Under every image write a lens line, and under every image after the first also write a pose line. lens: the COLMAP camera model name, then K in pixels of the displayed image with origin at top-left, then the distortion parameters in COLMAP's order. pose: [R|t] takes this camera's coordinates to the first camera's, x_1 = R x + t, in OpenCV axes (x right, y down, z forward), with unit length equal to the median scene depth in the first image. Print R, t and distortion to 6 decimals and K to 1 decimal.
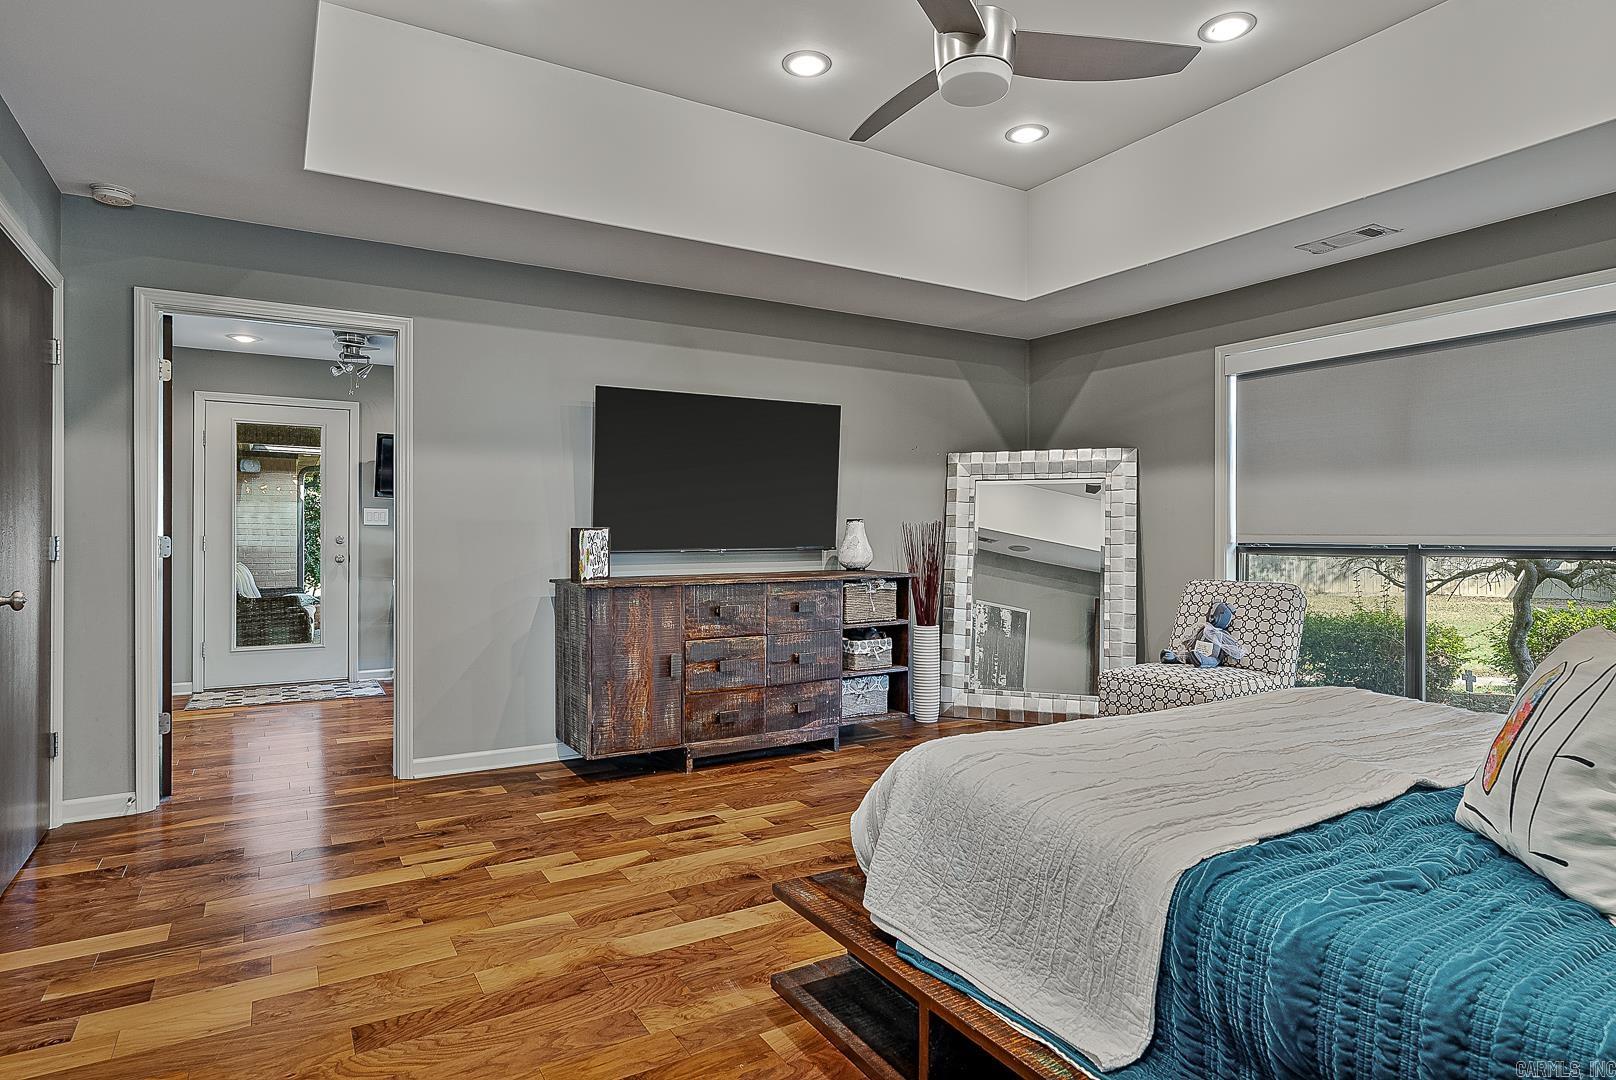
lens RADIAL K [[892.3, 0, 808.0], [0, 892.3, 540.0], [0, 0, 1]] dist [-0.002711, 0.000384]
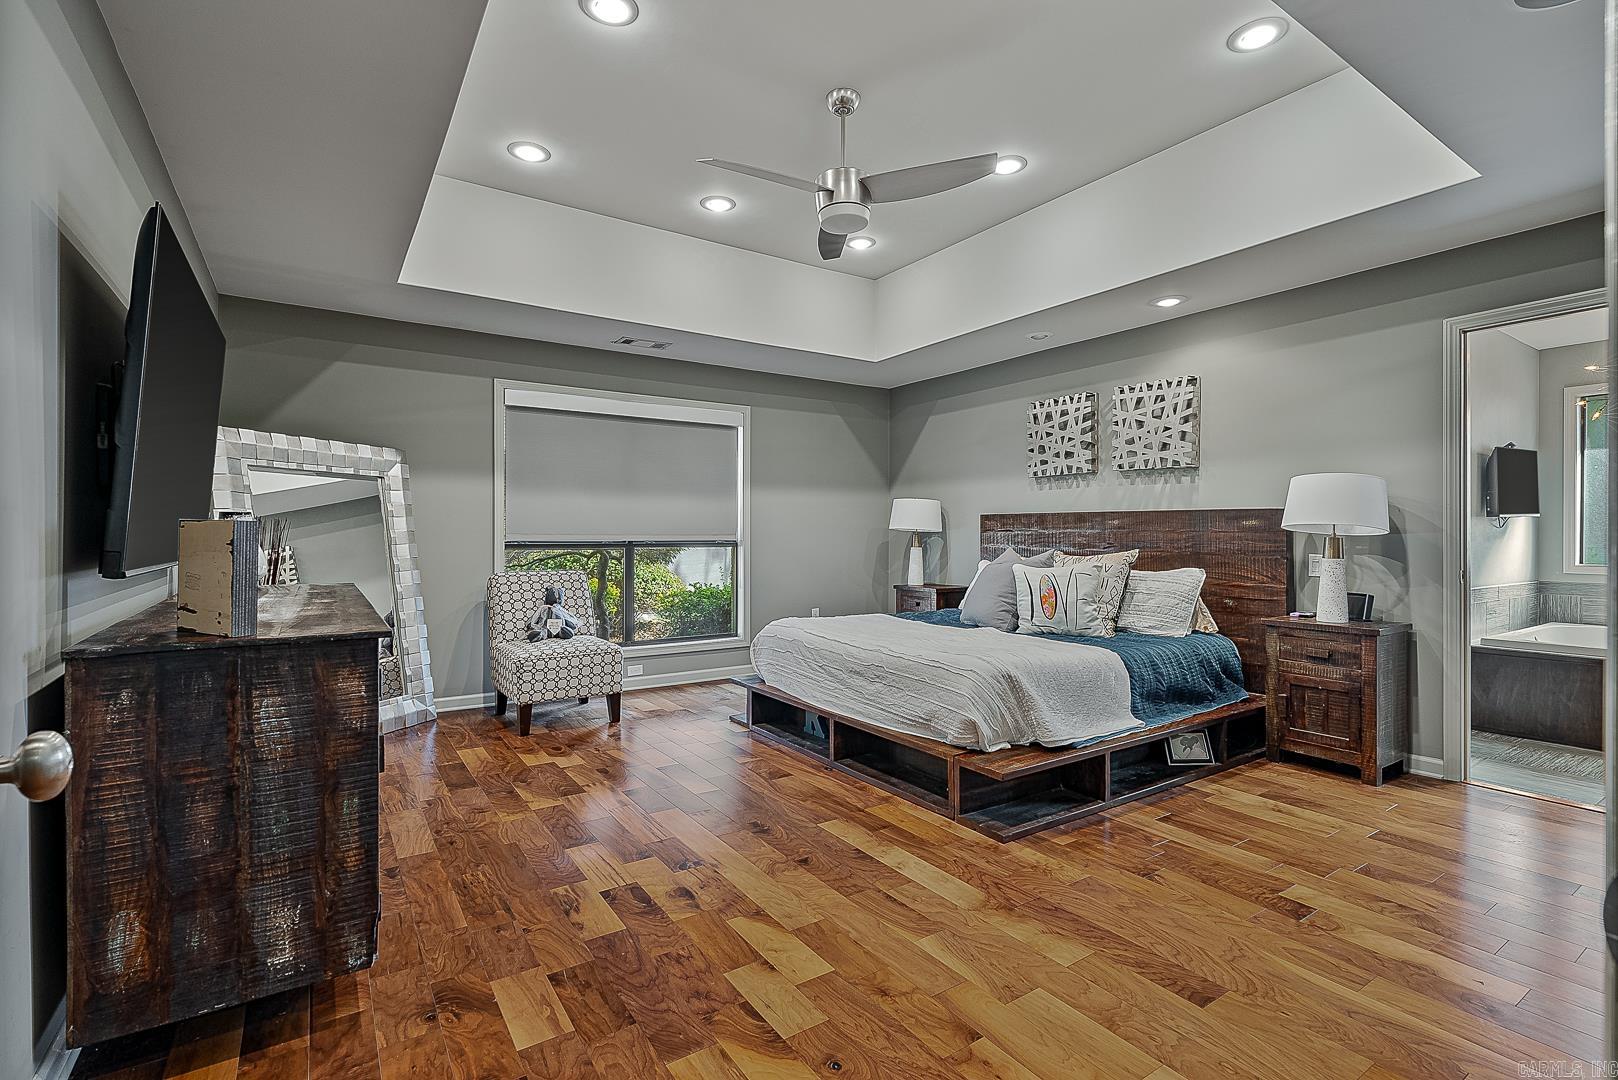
lens RADIAL K [[745.9, 0, 809.0], [0, 745.9, 540.0], [0, 0, 1]] dist [0.001033, 0.000320]
pose [[-0.044602, -0.007586, 0.998976, -0.801450], [0.007462, 0.999941, 0.007927, -0.005464], [-0.998977, 0.007807, -0.044543, 0.881324]]
